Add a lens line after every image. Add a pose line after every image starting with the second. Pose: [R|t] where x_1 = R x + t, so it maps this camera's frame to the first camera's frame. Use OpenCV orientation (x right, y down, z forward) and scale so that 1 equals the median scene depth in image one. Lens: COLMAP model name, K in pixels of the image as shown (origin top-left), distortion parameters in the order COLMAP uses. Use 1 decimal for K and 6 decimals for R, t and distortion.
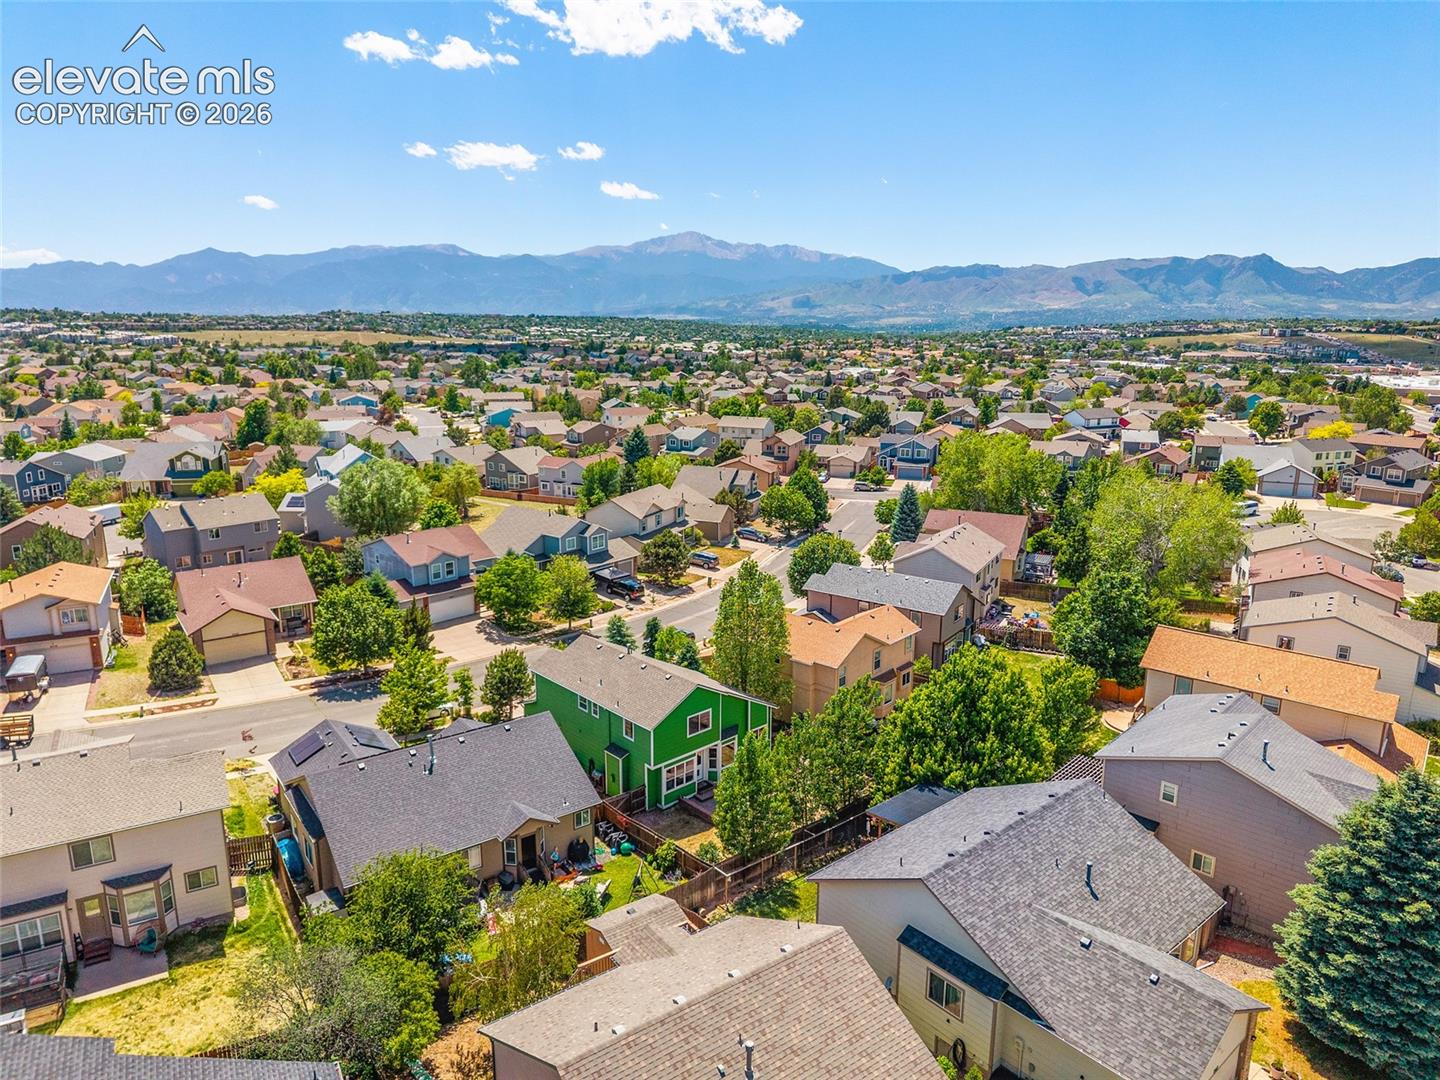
lens RADIAL K [[1006.6, 0, 720.0], [0, 1006.6, 540.0], [0, 0, 1]] dist [0.051354, -0.087799]
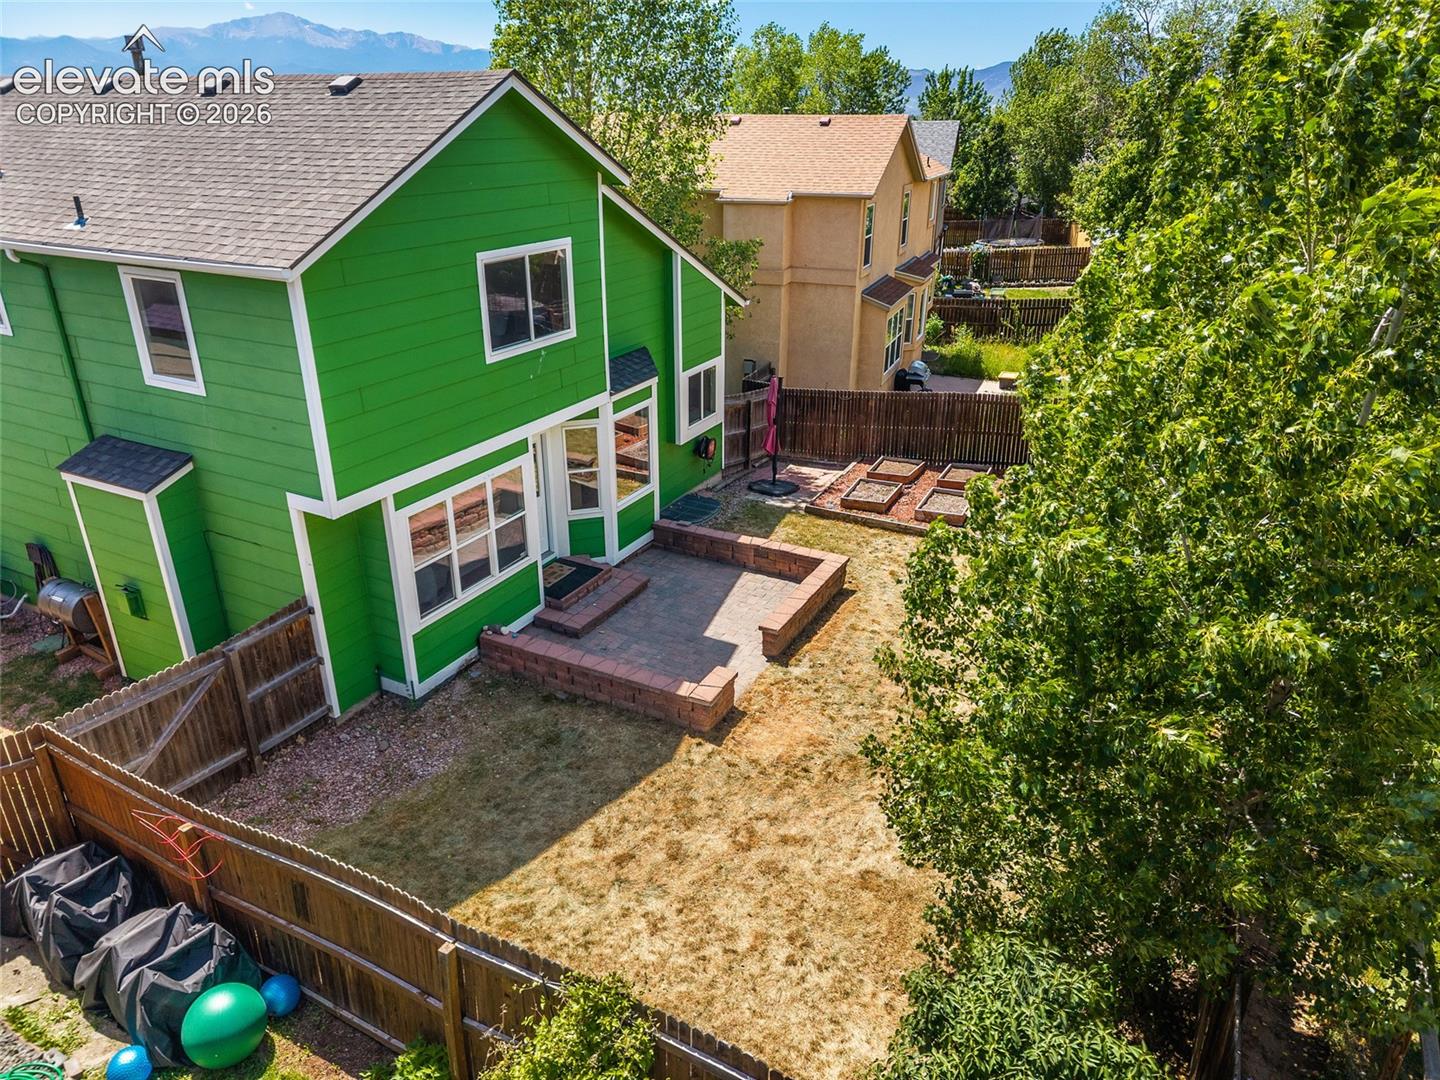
lens RADIAL K [[964.5, 0, 720.0], [0, 964.5, 540.0], [0, 0, 1]] dist [0.039365, -0.039581]
pose [[0.938418, -0.133534, 0.318654, -0.031679], [0.077867, 0.980305, 0.181489, 0.112057], [-0.336613, -0.145500, 0.930334, 0.441733]]
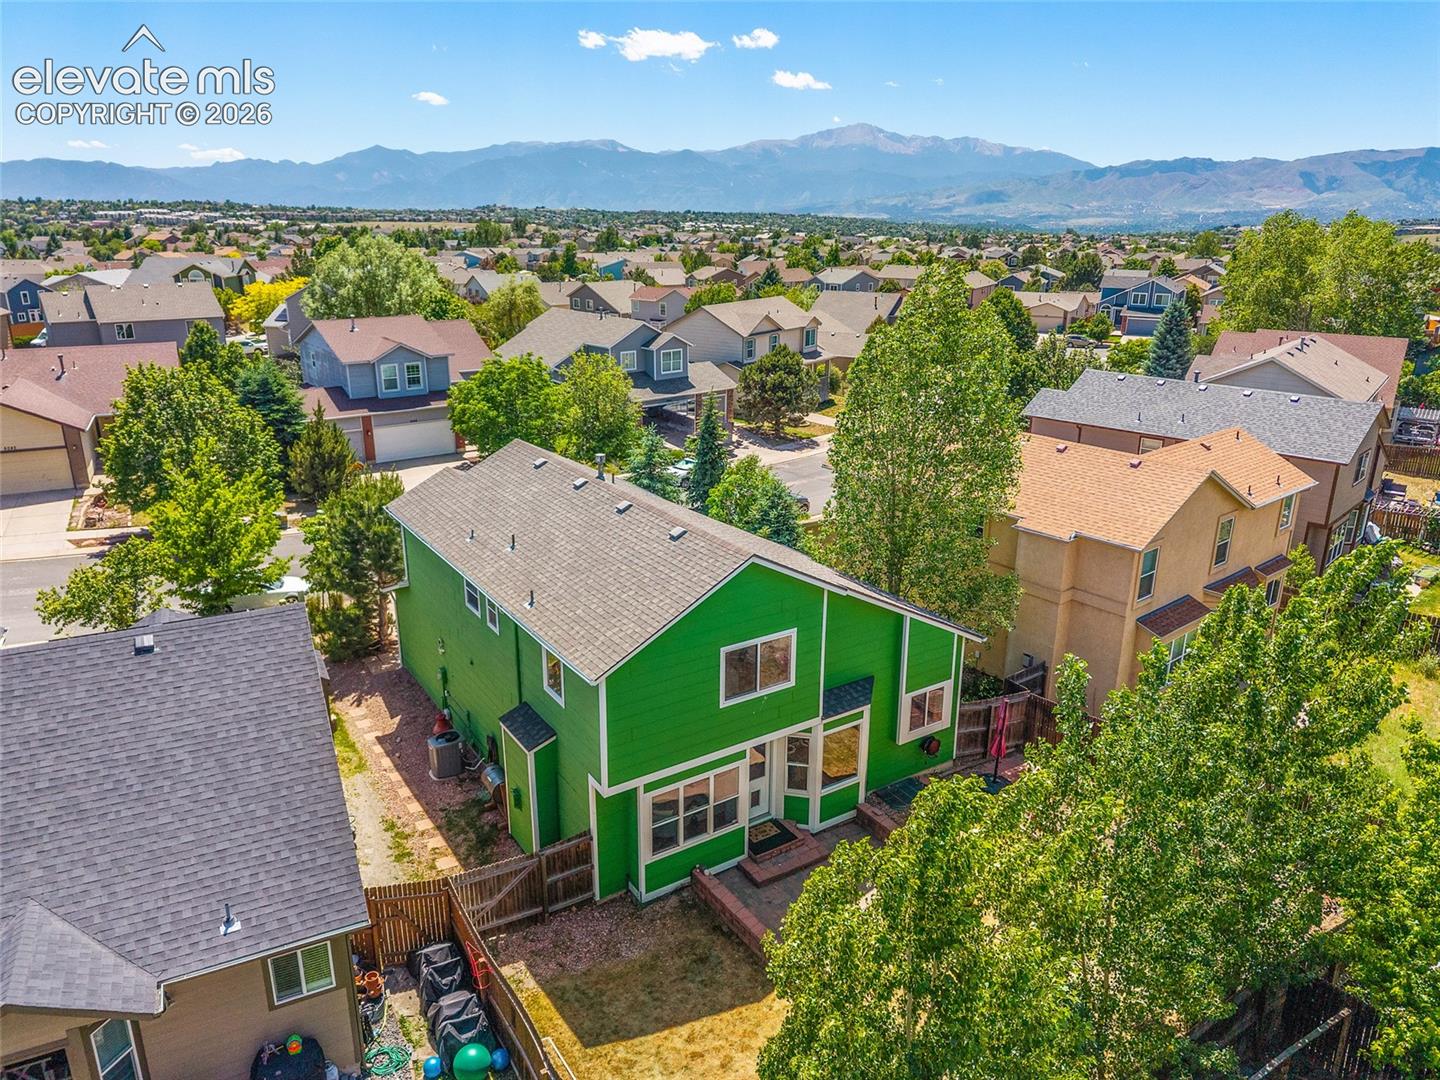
lens RADIAL K [[1006.6, 0, 720.0], [0, 1006.6, 540.0], [0, 0, 1]] dist [0.051354, -0.087799]
pose [[0.987549, 0.054775, -0.147468, 0.008677], [-0.043290, 0.995855, 0.079998, 0.062422], [0.151239, -0.072618, 0.985826, 0.372666]]
